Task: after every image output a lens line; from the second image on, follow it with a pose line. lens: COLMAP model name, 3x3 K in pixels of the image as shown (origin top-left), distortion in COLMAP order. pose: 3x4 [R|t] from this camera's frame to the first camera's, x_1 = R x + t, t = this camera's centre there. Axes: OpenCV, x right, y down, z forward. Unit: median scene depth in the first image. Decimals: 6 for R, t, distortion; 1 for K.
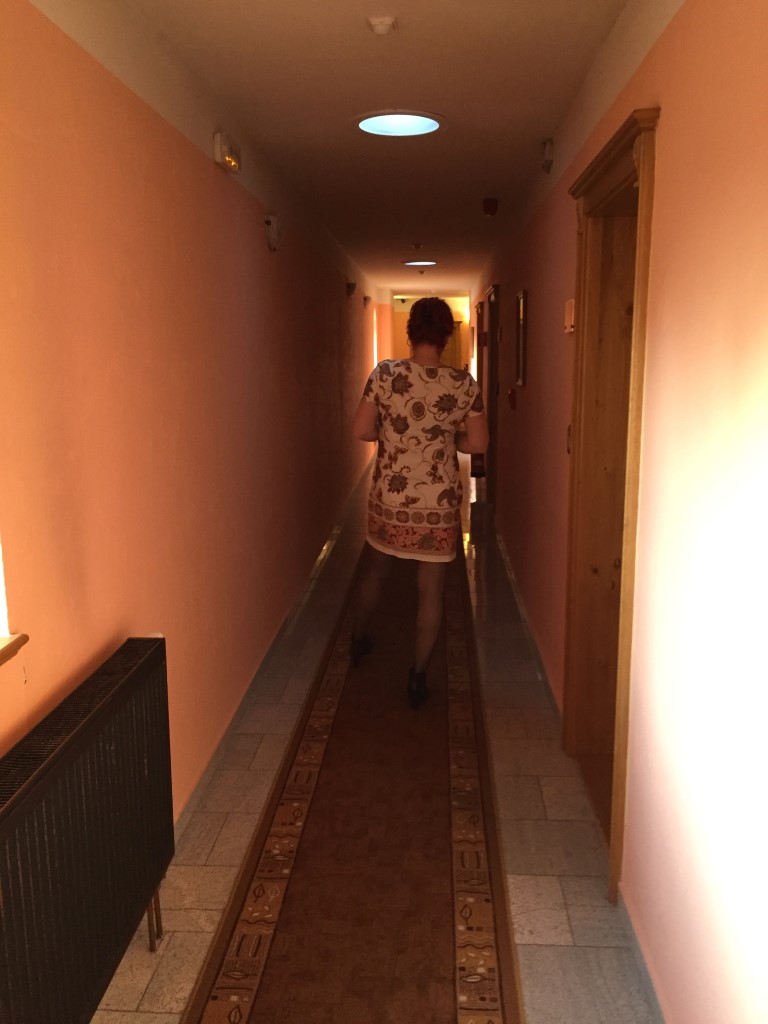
lens RADIAL K [[862.9, 0, 387.1], [0, 862.9, 515.2], [0, 0, 1]] dist [0.078684, -0.102605]
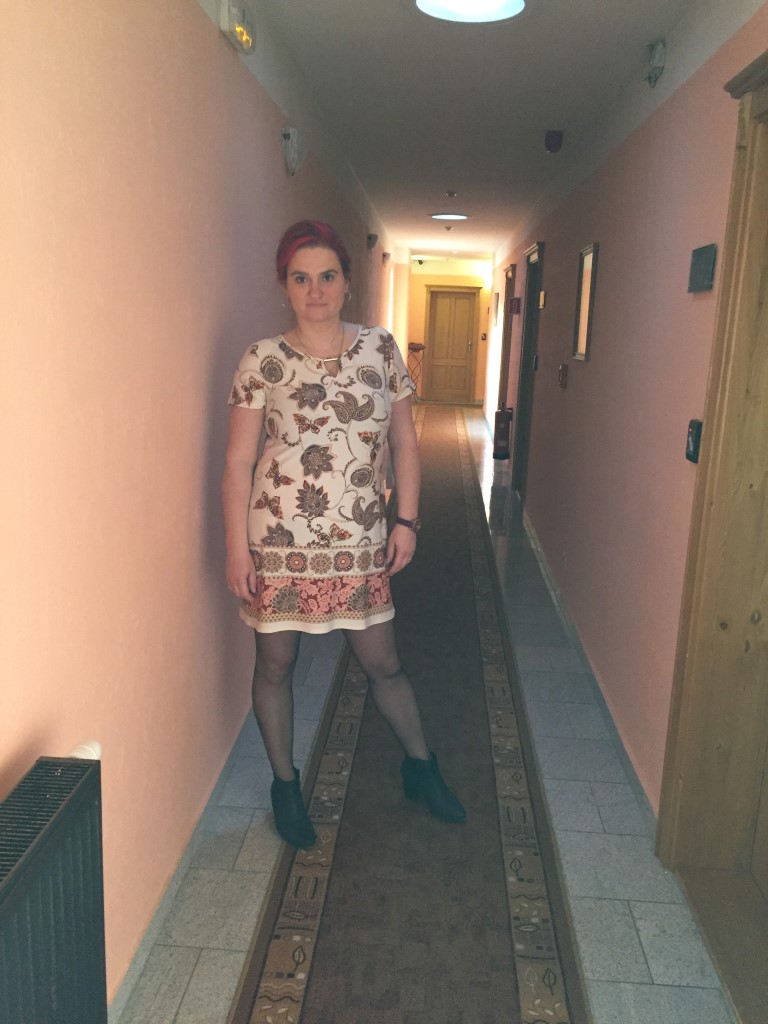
lens RADIAL K [[867.0, 0, 386.8], [0, 867.0, 513.3], [0, 0, 1]] dist [0.075704, -0.104745]
pose [[0.998950, 0.045667, 0.003564, -0.039427], [-0.045763, 0.998355, 0.034542, -0.034783], [-0.001981, -0.034668, 0.999397, 0.232486]]
